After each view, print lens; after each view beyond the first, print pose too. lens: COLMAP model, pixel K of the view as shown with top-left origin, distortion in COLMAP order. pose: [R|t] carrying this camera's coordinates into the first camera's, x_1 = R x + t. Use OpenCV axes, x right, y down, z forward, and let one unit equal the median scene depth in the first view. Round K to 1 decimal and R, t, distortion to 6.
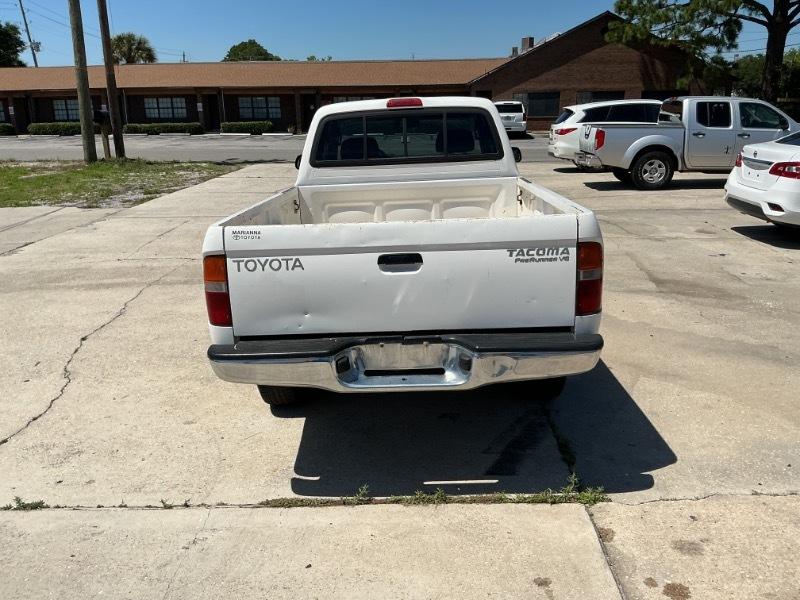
lens RADIAL K [[668.7, 0, 399.5], [0, 668.7, 298.4], [0, 0, 1]] dist [0.089366, -0.182392]
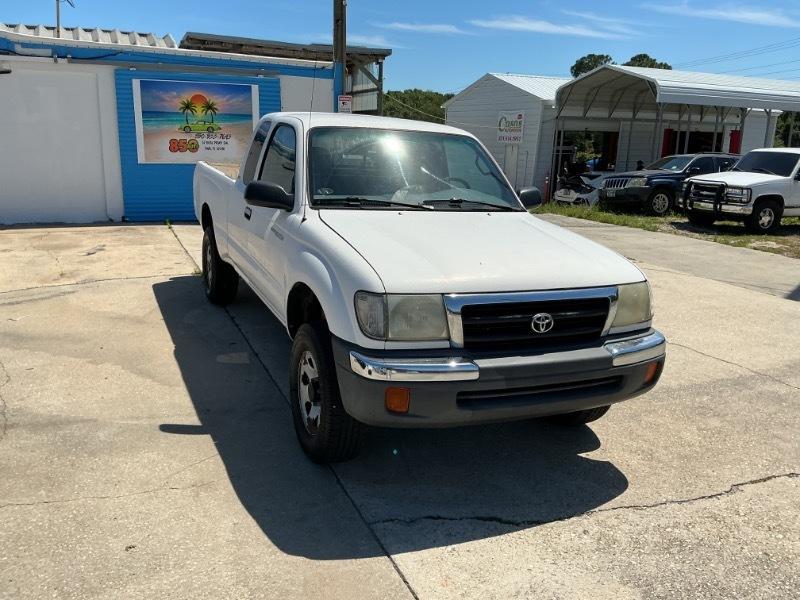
lens RADIAL K [[668.7, 0, 399.2], [0, 668.7, 306.5], [0, 0, 1]] dist [0.089366, -0.182392]
pose [[-0.902900, 0.096884, -0.418789, 0.444838], [-0.133487, 0.862903, 0.487421, -0.616206], [0.408598, 0.495996, -0.766183, 2.182154]]
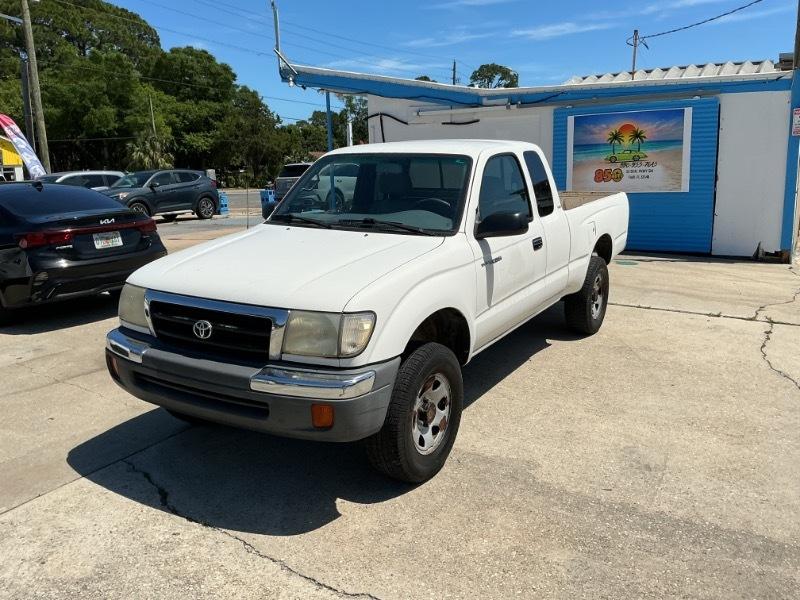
lens RADIAL K [[668.7, 0, 399.6], [0, 668.7, 301.0], [0, 0, 1]] dist [0.089366, -0.182392]
pose [[-0.869106, -0.062482, 0.490664, -0.504976], [0.171952, 0.891951, 0.418158, -0.583792], [-0.463776, 0.447794, -0.764456, 2.171070]]
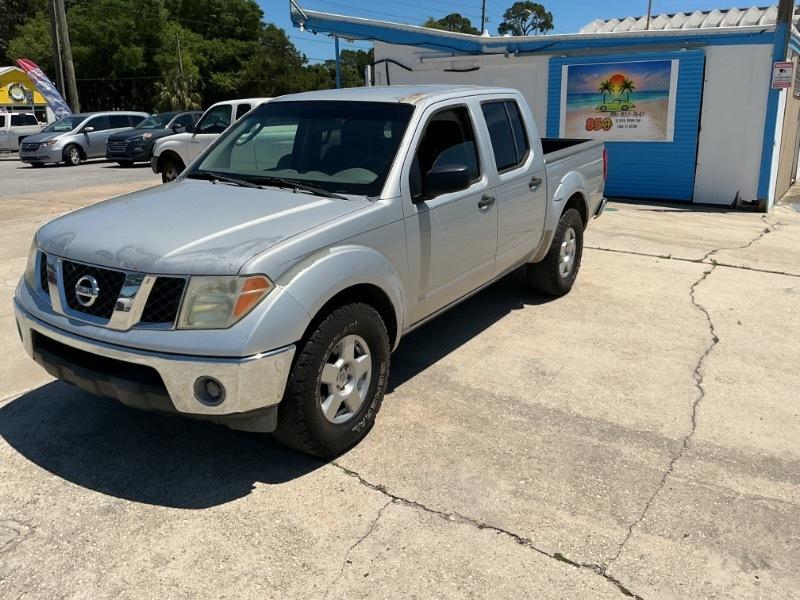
lens RADIAL K [[668.7, 0, 398.1], [0, 668.7, 297.7], [0, 0, 1]] dist [0.089366, -0.182392]
pose [[-0.845395, -0.120106, 0.520463, -0.702288], [0.172261, 0.861024, 0.478502, -0.624451], [-0.505602, 0.494179, -0.707216, 2.259065]]
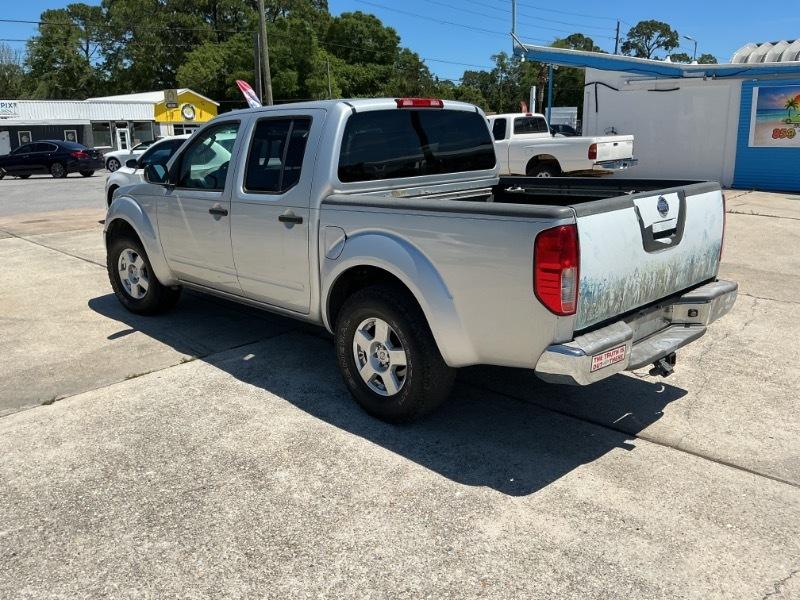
lens RADIAL K [[668.7, 0, 399.4], [0, 668.7, 300.9], [0, 0, 1]] dist [0.089366, -0.182392]
pose [[-0.756220, -0.137467, 0.639714, -0.708406], [0.205358, 0.878419, 0.431519, -0.891860], [-0.621256, 0.457694, -0.636048, 3.274010]]
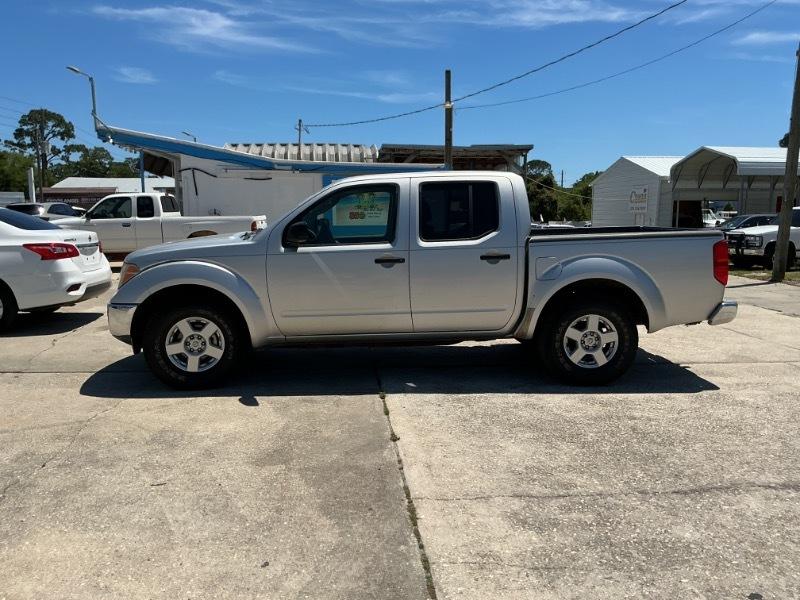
lens RADIAL K [[668.7, 0, 398.1], [0, 668.7, 306.9], [0, 0, 1]] dist [0.089366, -0.182392]
pose [[-0.991357, 0.034561, -0.126561, 0.373425], [-0.020030, 0.913500, 0.406346, -1.034703], [0.129657, 0.405369, -0.904912, 3.857843]]
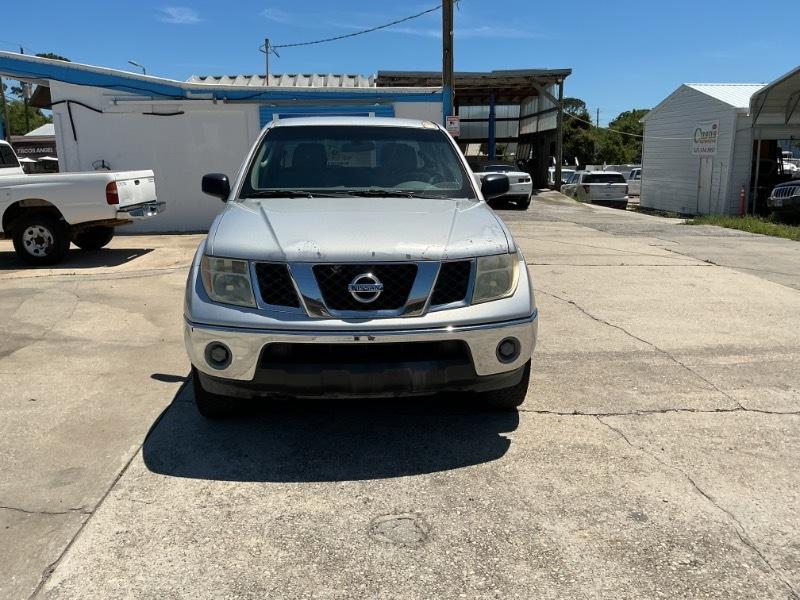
lens RADIAL K [[668.7, 0, 398.9], [0, 668.7, 303.1], [0, 0, 1]] dist [0.089366, -0.182392]
pose [[-0.995453, 0.048369, -0.082057, -0.031731], [0.003758, 0.880746, 0.473574, -0.680265], [0.095178, 0.471112, -0.876923, 2.574396]]
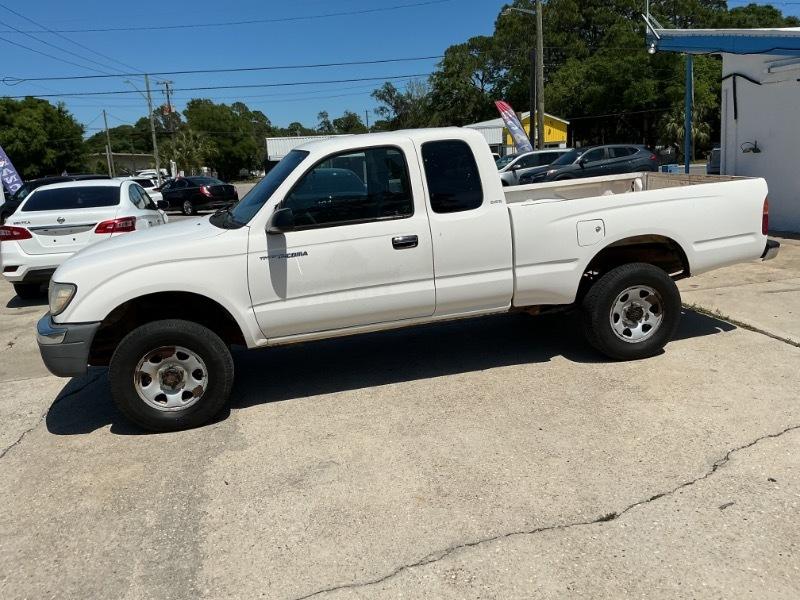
lens RADIAL K [[668.7, 0, 400.0], [0, 668.7, 301.9], [0, 0, 1]] dist [0.089366, -0.182392]
pose [[-0.252666, -0.168964, 0.952686, -1.118550], [0.329633, 0.910698, 0.248940, -0.355360], [-0.909671, 0.376936, -0.174406, 1.442847]]
